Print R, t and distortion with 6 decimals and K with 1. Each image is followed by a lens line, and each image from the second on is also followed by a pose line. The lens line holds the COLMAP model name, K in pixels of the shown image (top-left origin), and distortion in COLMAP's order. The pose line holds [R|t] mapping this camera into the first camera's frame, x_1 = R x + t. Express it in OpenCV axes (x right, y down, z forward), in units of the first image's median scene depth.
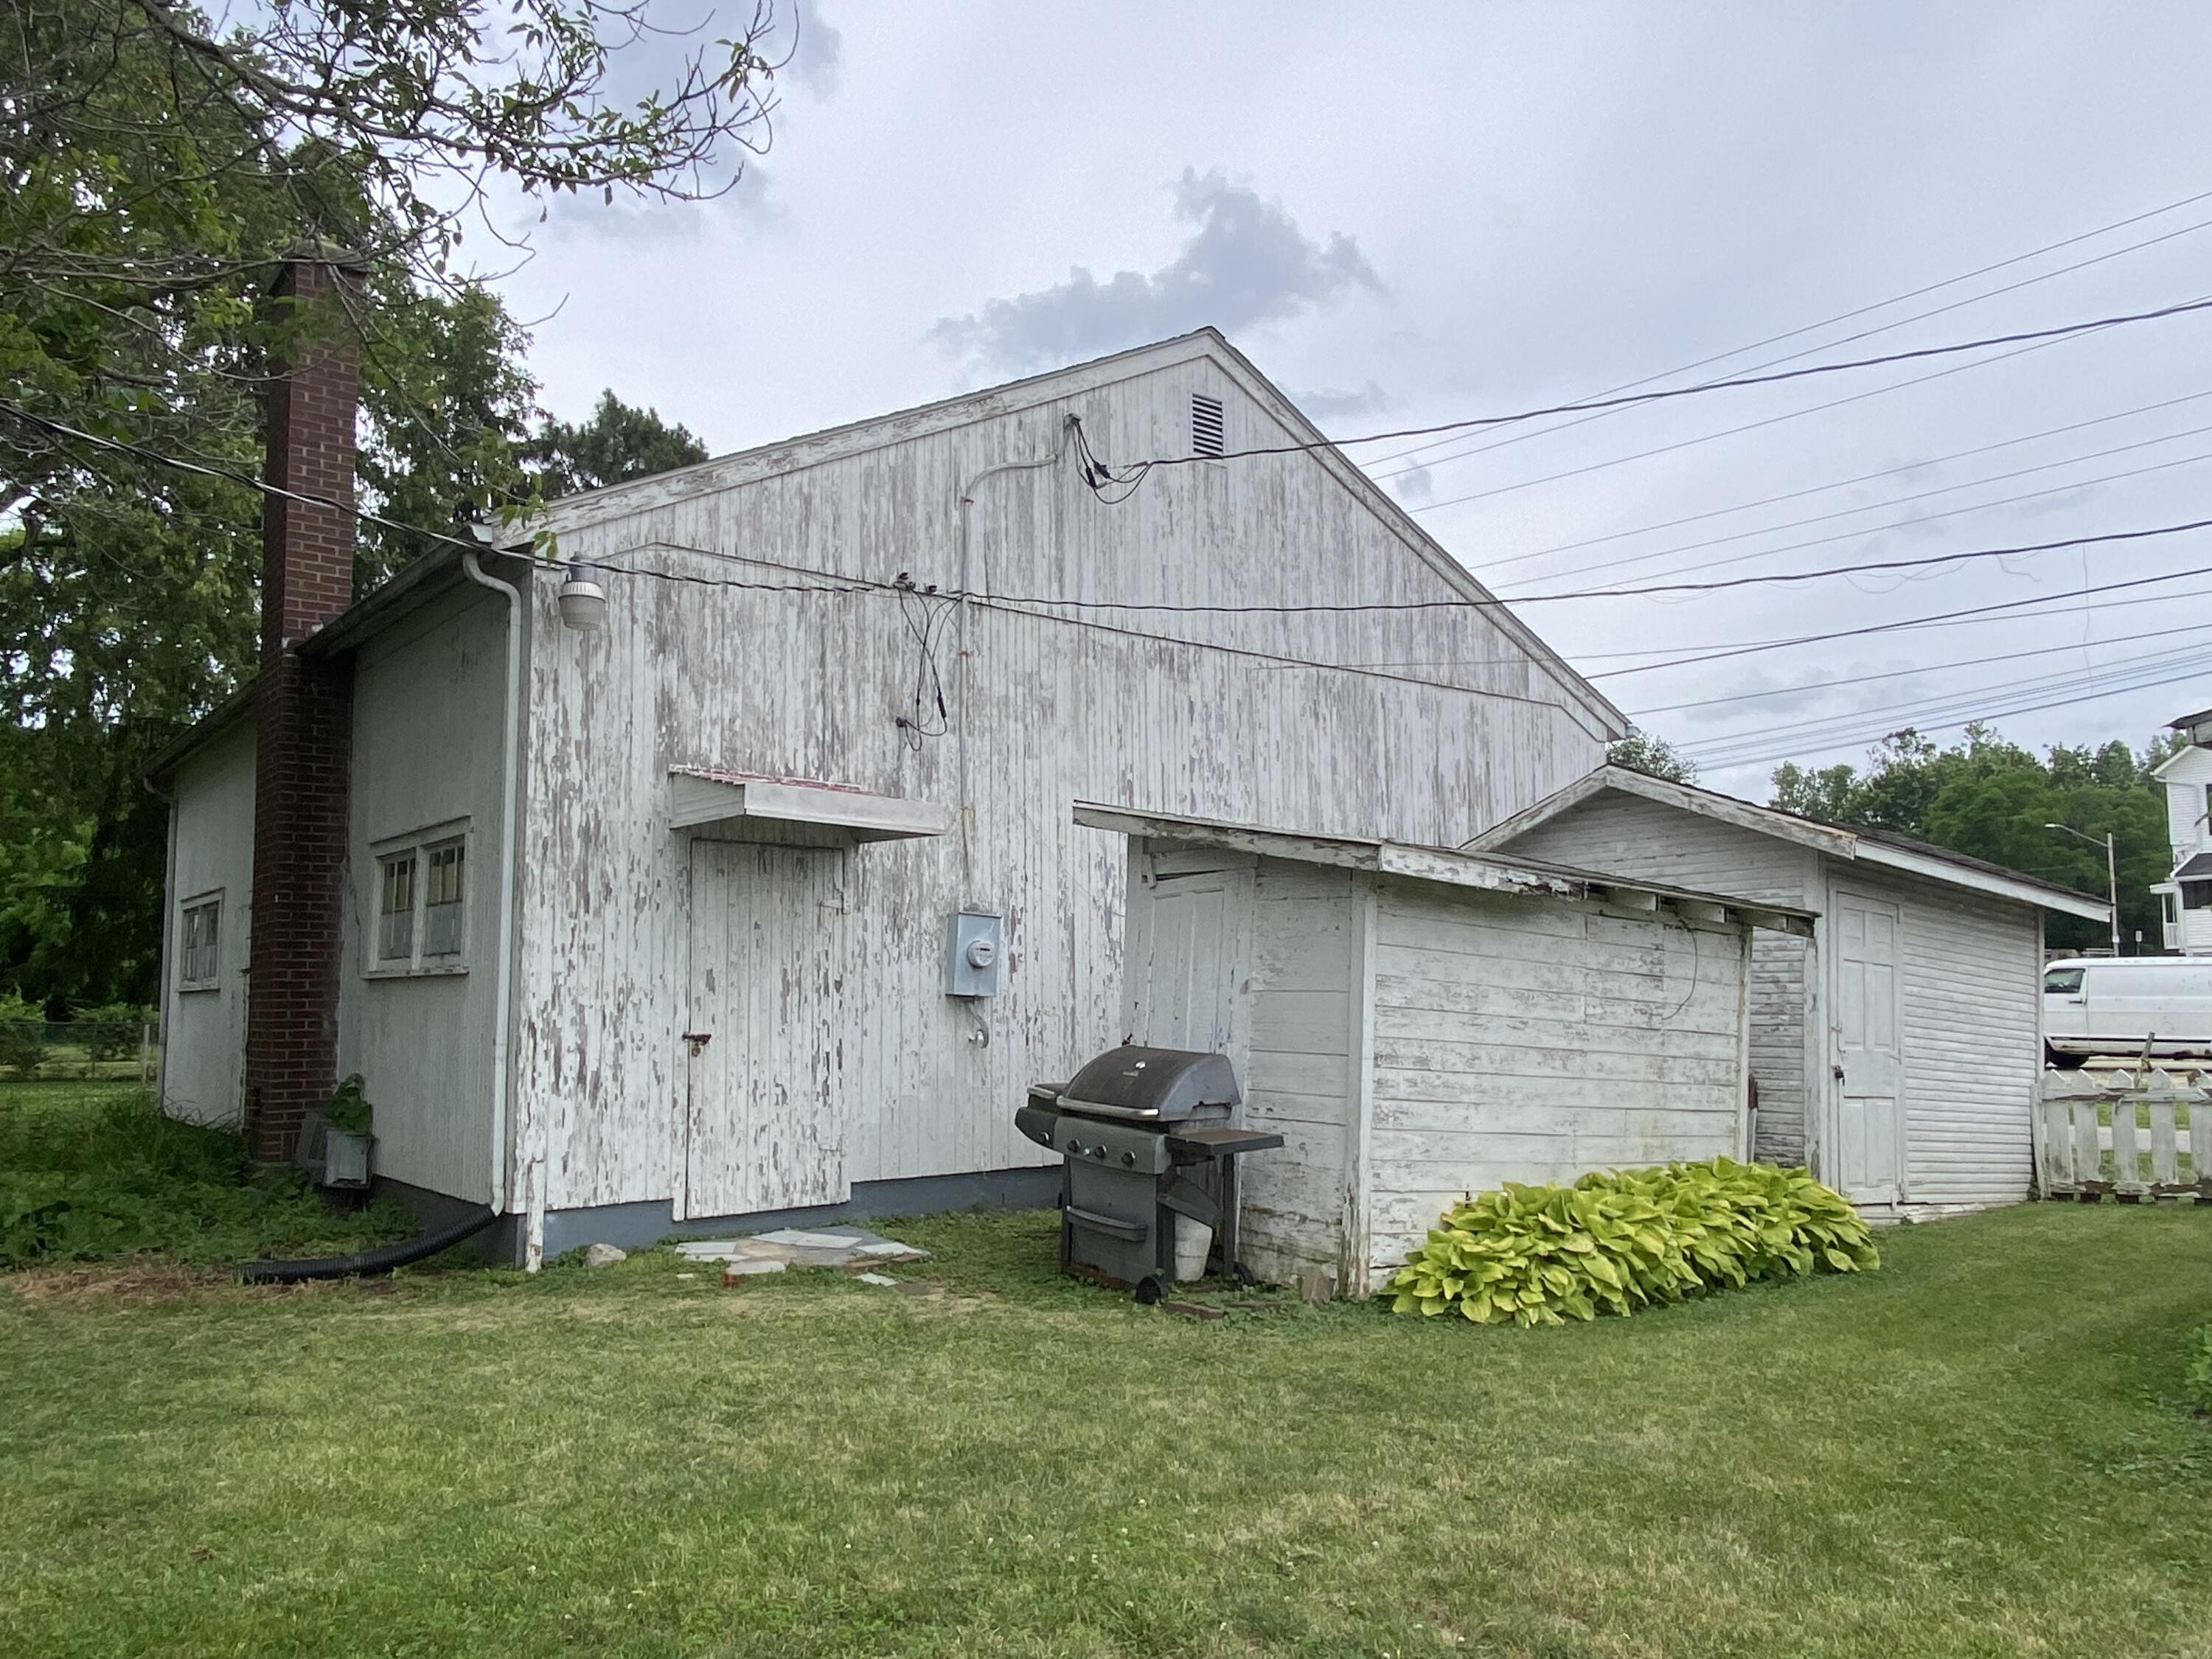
lens RADIAL K [[1671.6, 0, 1106.1], [0, 1671.6, 873.6], [0, 0, 1]] dist [0.112308, -0.183840]
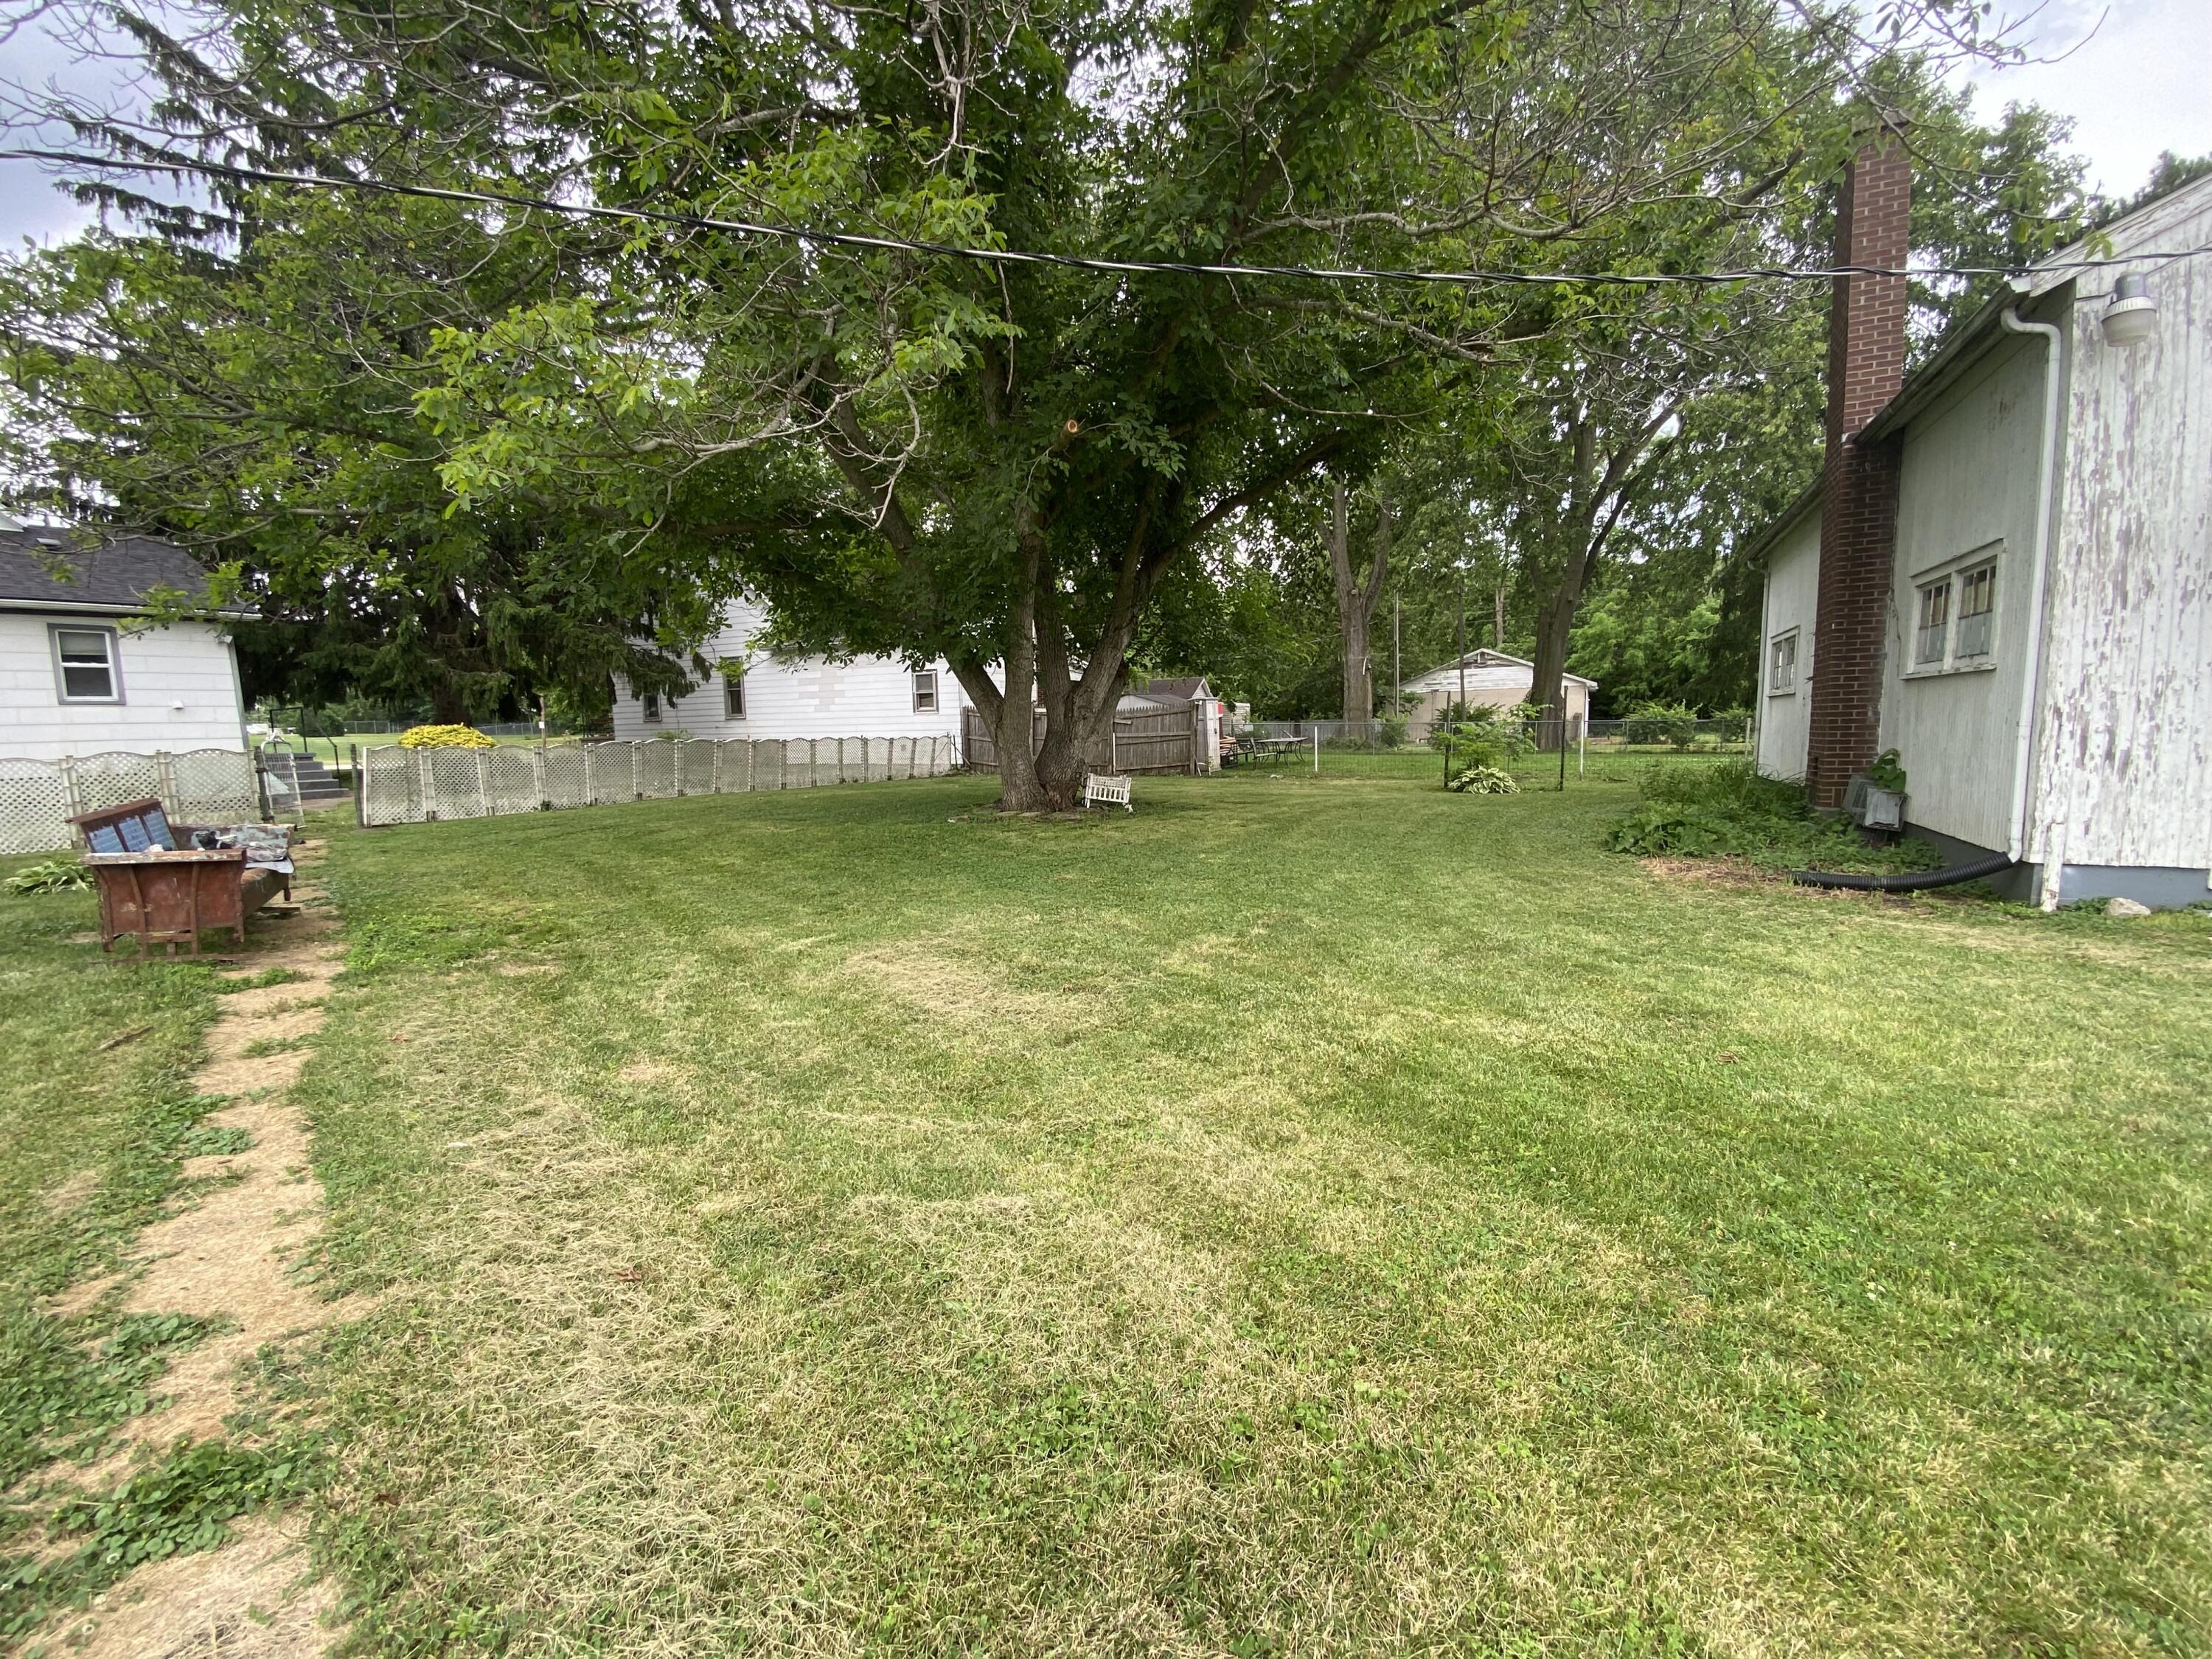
lens RADIAL K [[897.6, 0, 1106.0], [0, 897.6, 829.5], [0, 0, 1]] dist [0.005803, -0.015039]
pose [[0.403540, 0.098786, -0.909614, -0.036323], [0.083410, 0.986043, 0.144090, 0.027897], [0.911152, -0.134017, 0.389668, 0.139631]]
